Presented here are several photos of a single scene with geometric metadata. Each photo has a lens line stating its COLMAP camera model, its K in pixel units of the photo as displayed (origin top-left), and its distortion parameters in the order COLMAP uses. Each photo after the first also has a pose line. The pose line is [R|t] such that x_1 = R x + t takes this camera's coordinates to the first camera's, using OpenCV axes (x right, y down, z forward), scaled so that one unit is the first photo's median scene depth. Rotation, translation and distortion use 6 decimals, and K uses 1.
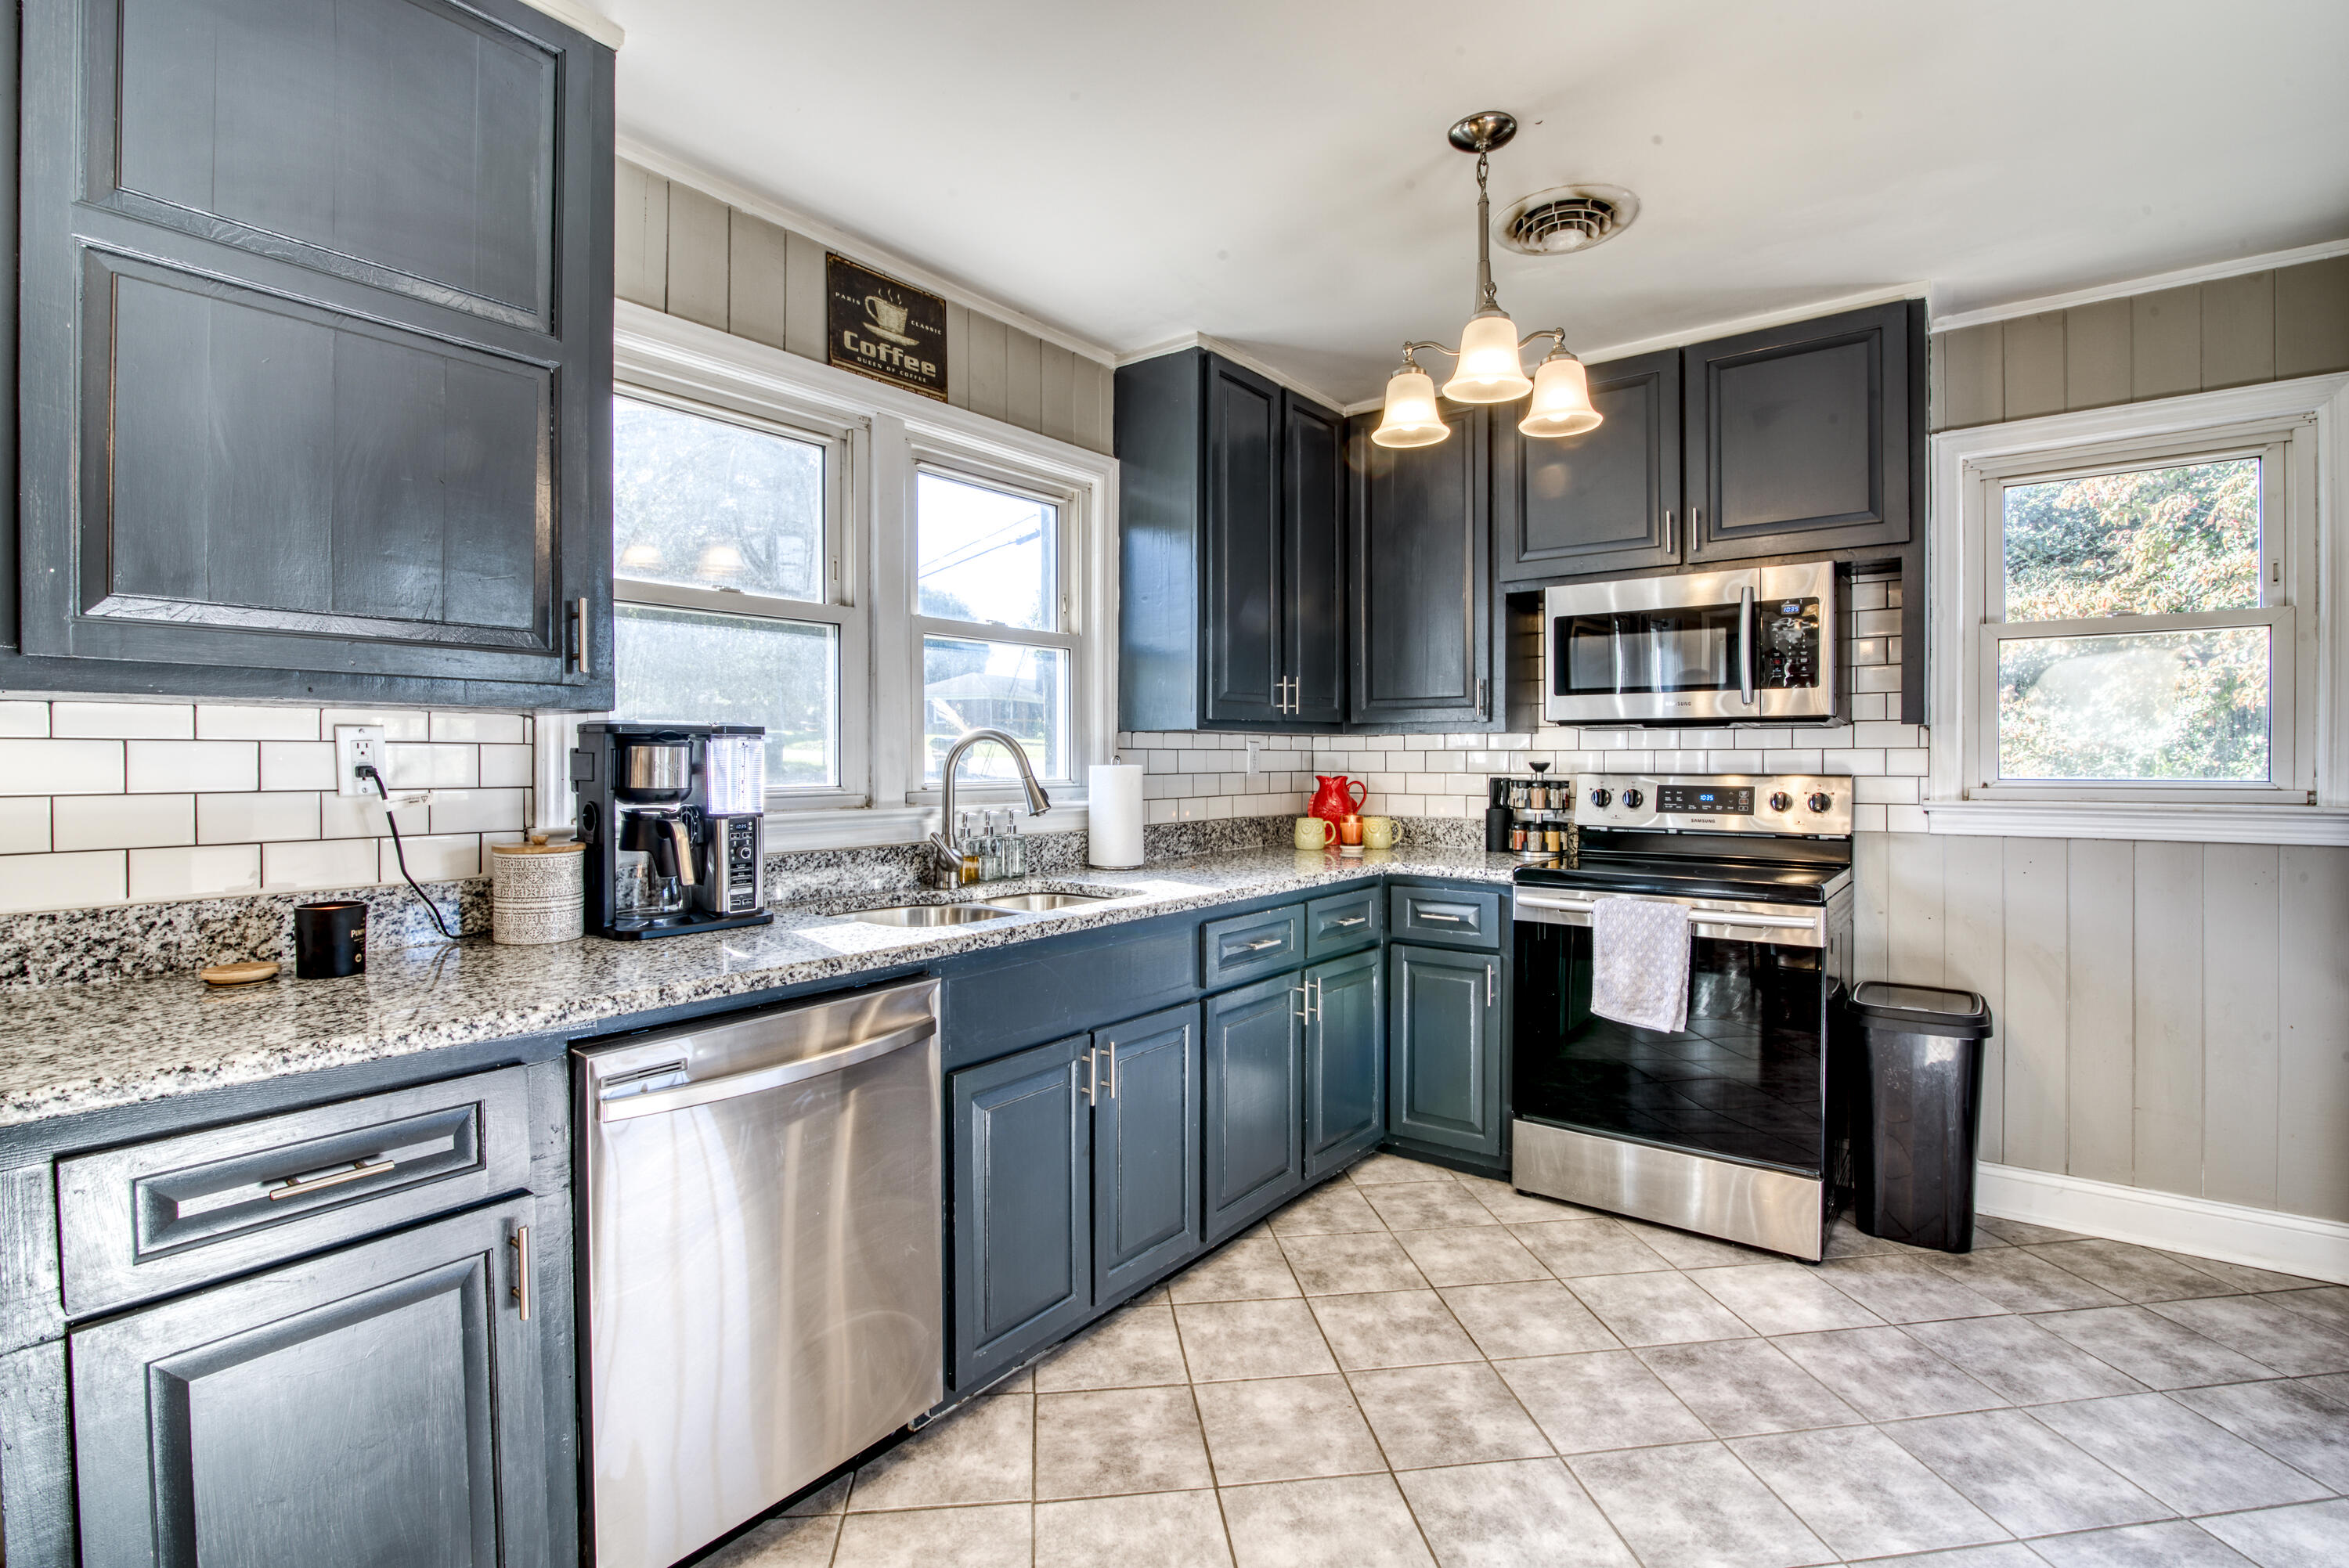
lens RADIAL K [[1088.2, 0, 1144.6], [0, 1088.2, 756.9], [0, 0, 1]] dist [-0.018065, 0.002938]
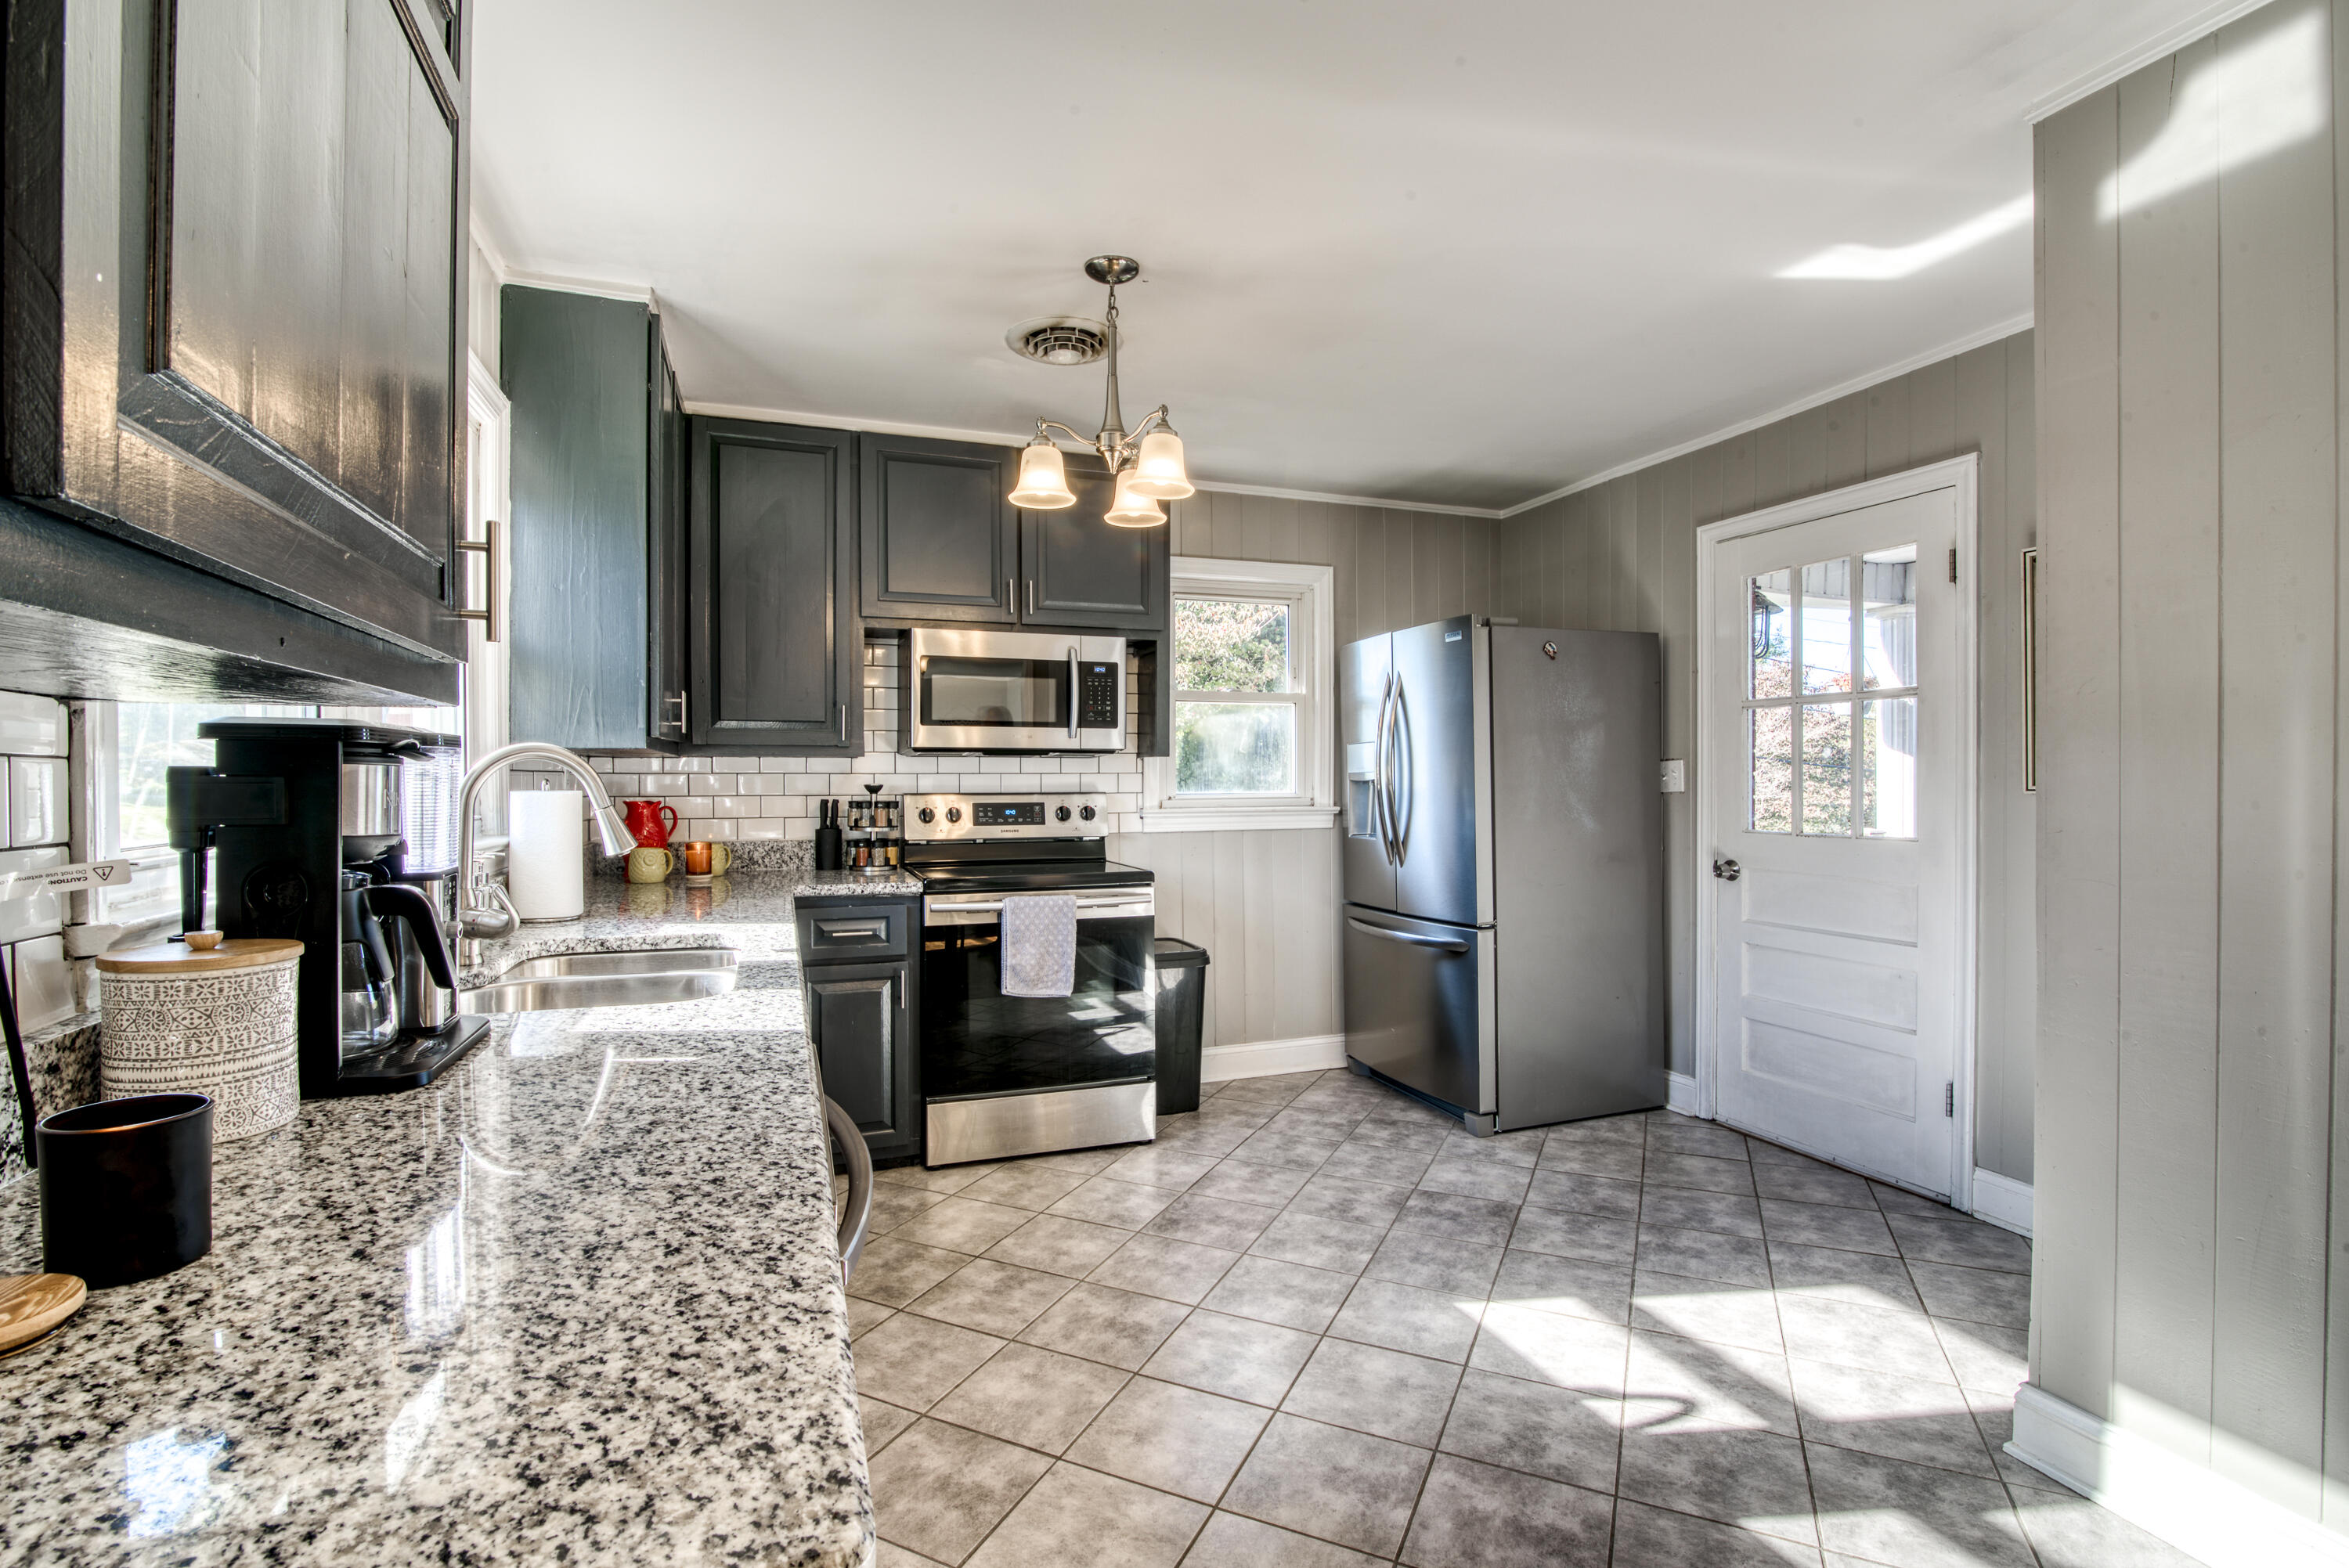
lens RADIAL K [[1088.2, 0, 1167.6], [0, 1088.2, 781.8], [0, 0, 1]] dist [-0.018065, 0.002938]
pose [[0.528908, -0.004001, 0.848670, -0.474610], [0.000906, 0.999991, 0.004150, -0.002262], [-0.848679, -0.001426, 0.528907, 0.202286]]
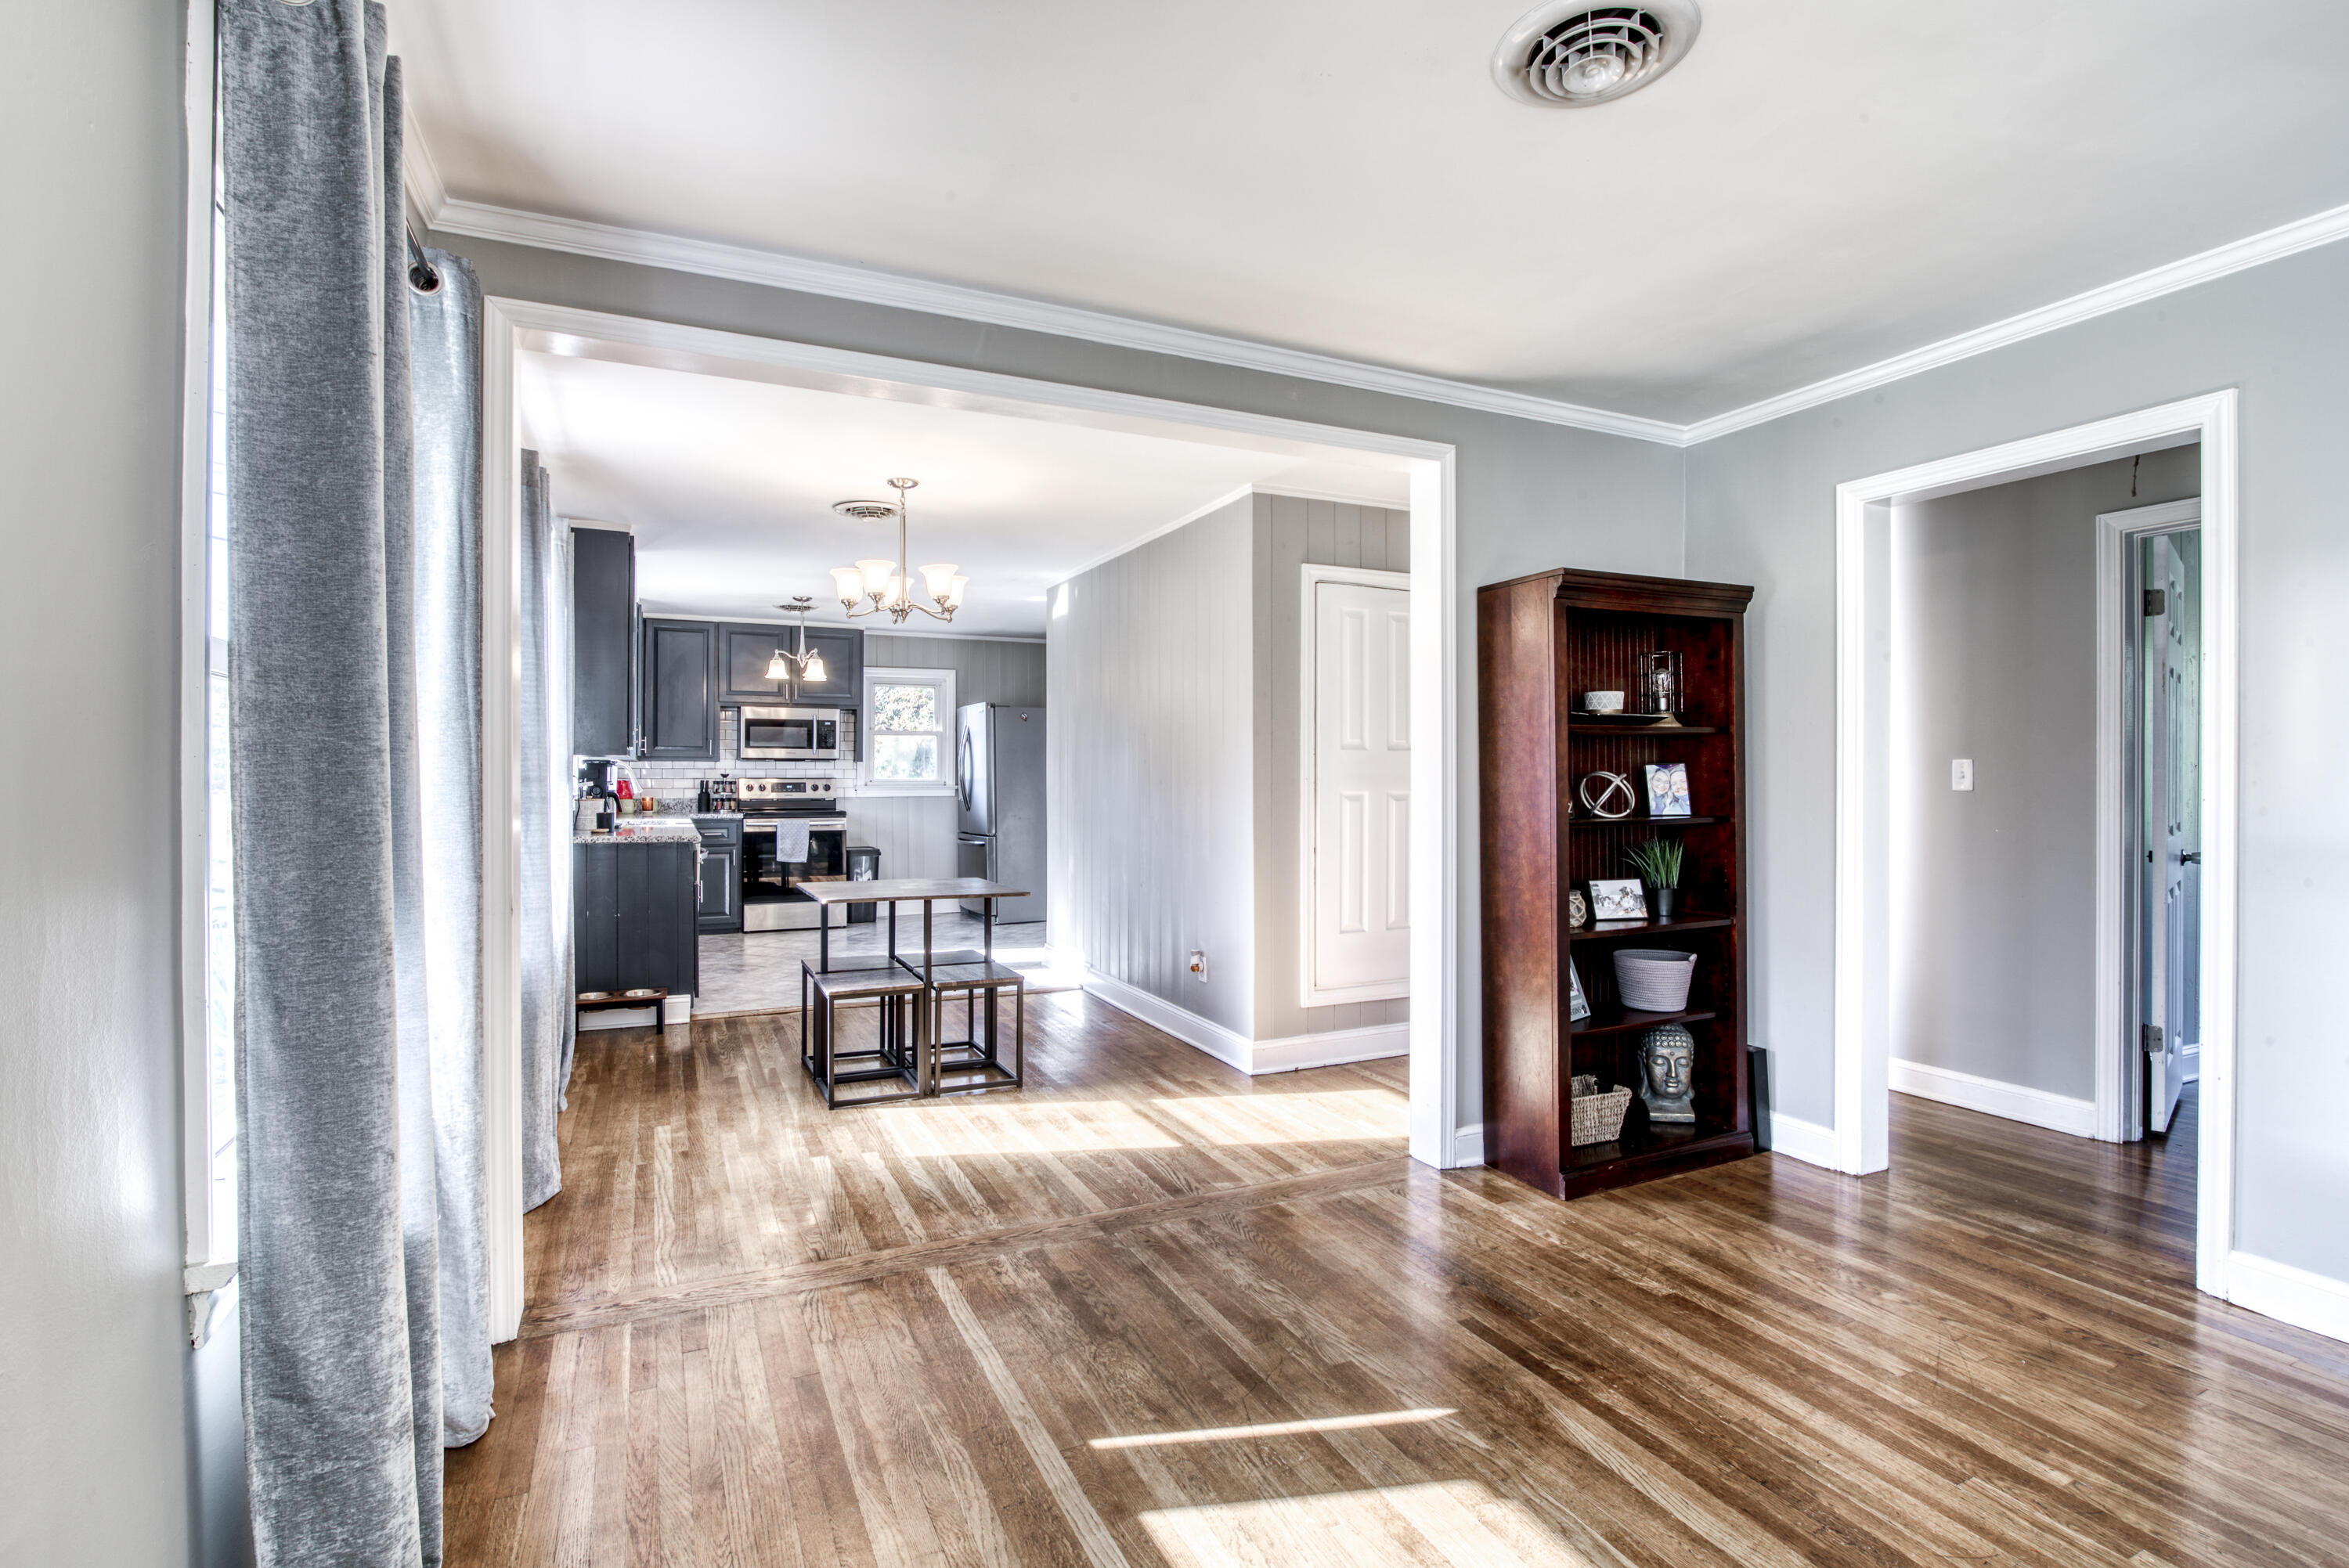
lens RADIAL K [[1088.2, 0, 1188.5], [0, 1088.2, 780.5], [0, 0, 1]] dist [-0.018065, 0.002938]
pose [[0.438660, -0.004983, 0.898639, -1.610050], [-0.004836, 0.999957, 0.007905, -0.004722], [-0.898640, -0.007814, 0.438617, -1.185683]]
